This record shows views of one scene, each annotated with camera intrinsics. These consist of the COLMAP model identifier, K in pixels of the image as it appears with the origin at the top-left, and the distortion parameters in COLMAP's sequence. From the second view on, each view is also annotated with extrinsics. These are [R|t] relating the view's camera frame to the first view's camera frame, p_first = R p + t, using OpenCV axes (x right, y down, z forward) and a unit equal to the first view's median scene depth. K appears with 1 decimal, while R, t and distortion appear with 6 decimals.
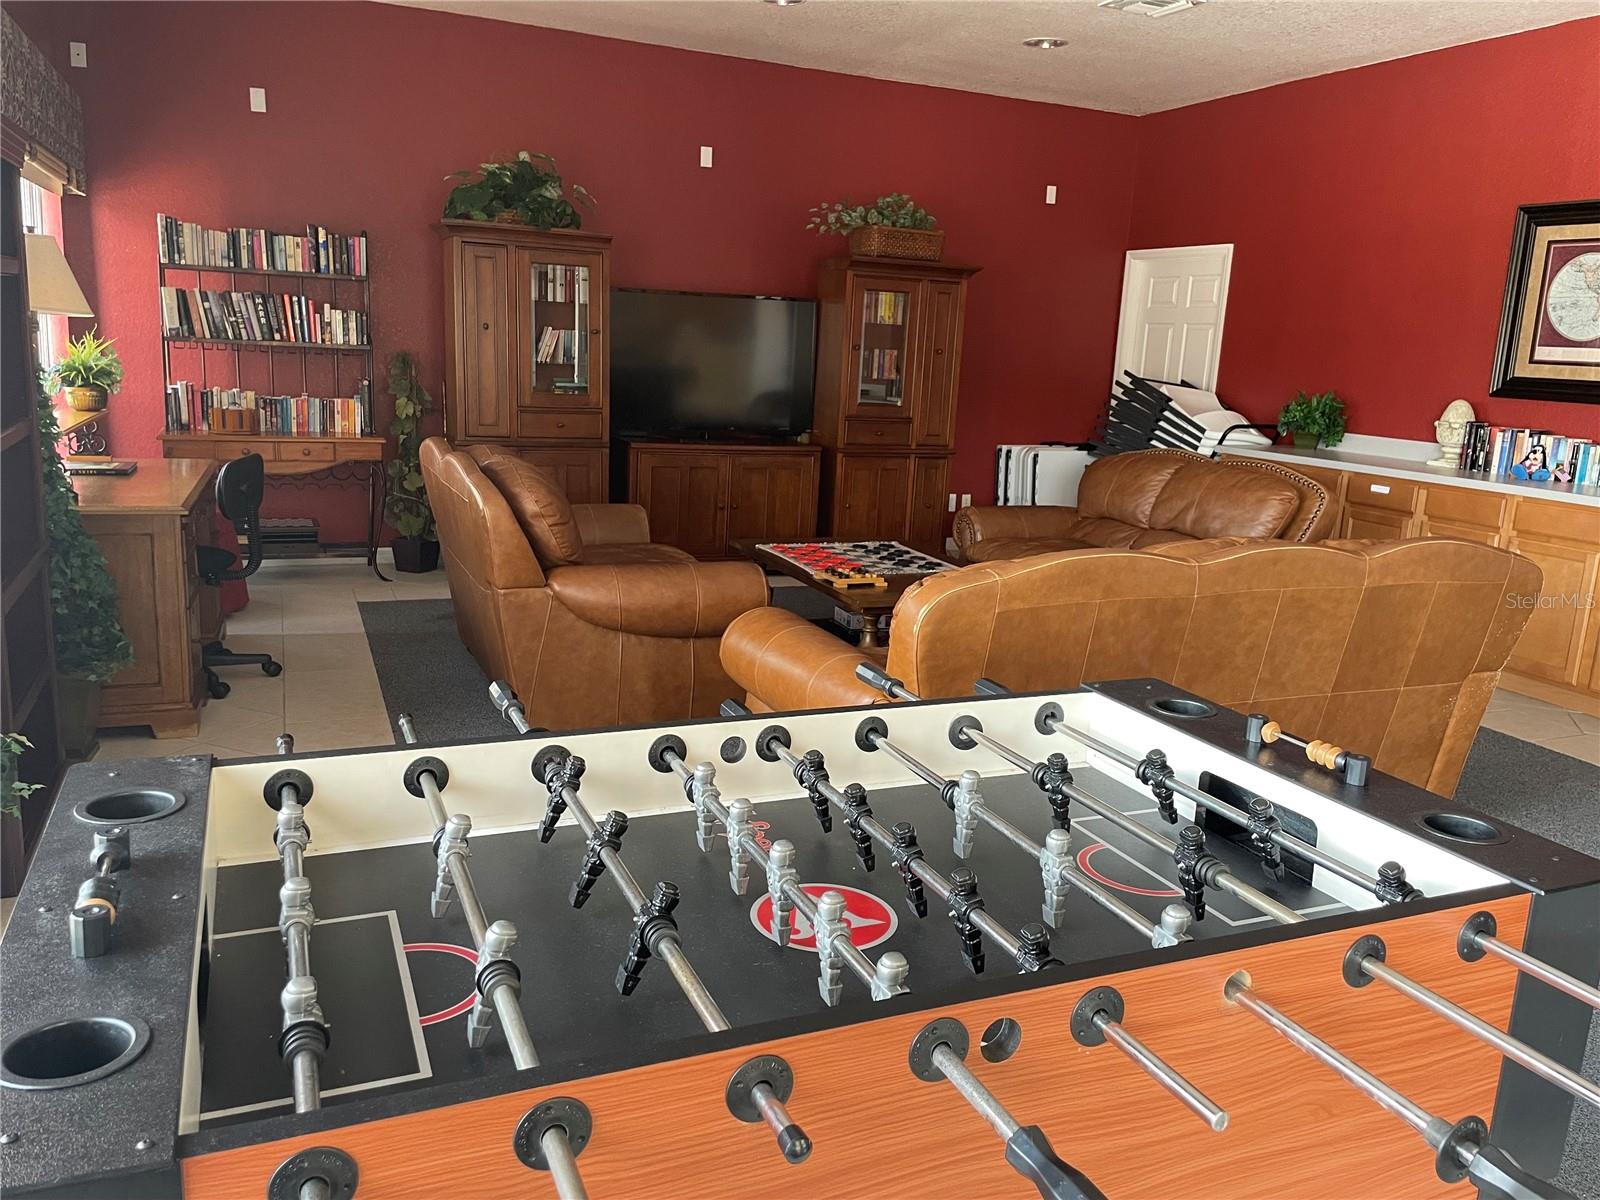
lens RADIAL K [[1200.4, 0, 800.0], [0, 1200.4, 600.0], [0, 0, 1]] dist [0.103137, -0.143493]
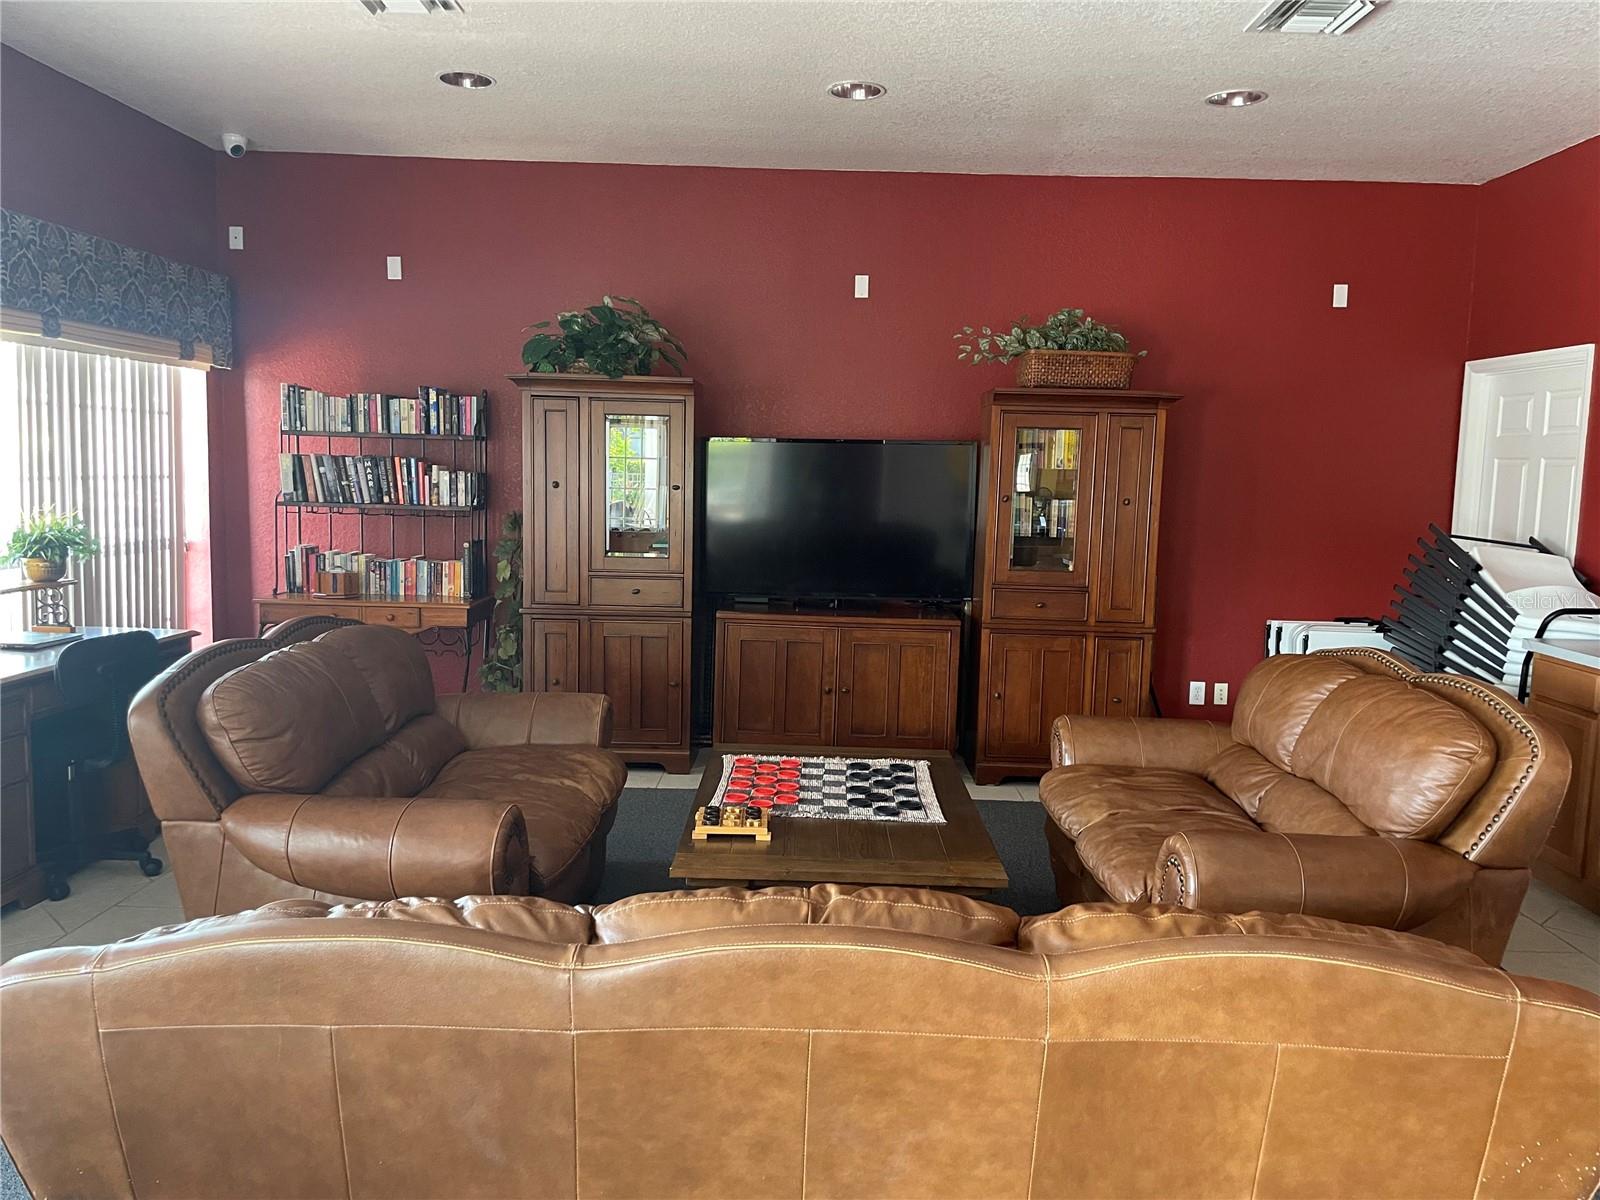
lens RADIAL K [[1200.4, 0, 800.0], [0, 1200.4, 600.0], [0, 0, 1]] dist [0.103137, -0.143493]
pose [[0.915317, 0.020712, -0.402202, 0.274274], [-0.067014, 0.992587, -0.101394, -0.060167], [0.397120, 0.119760, 0.909919, 0.259729]]
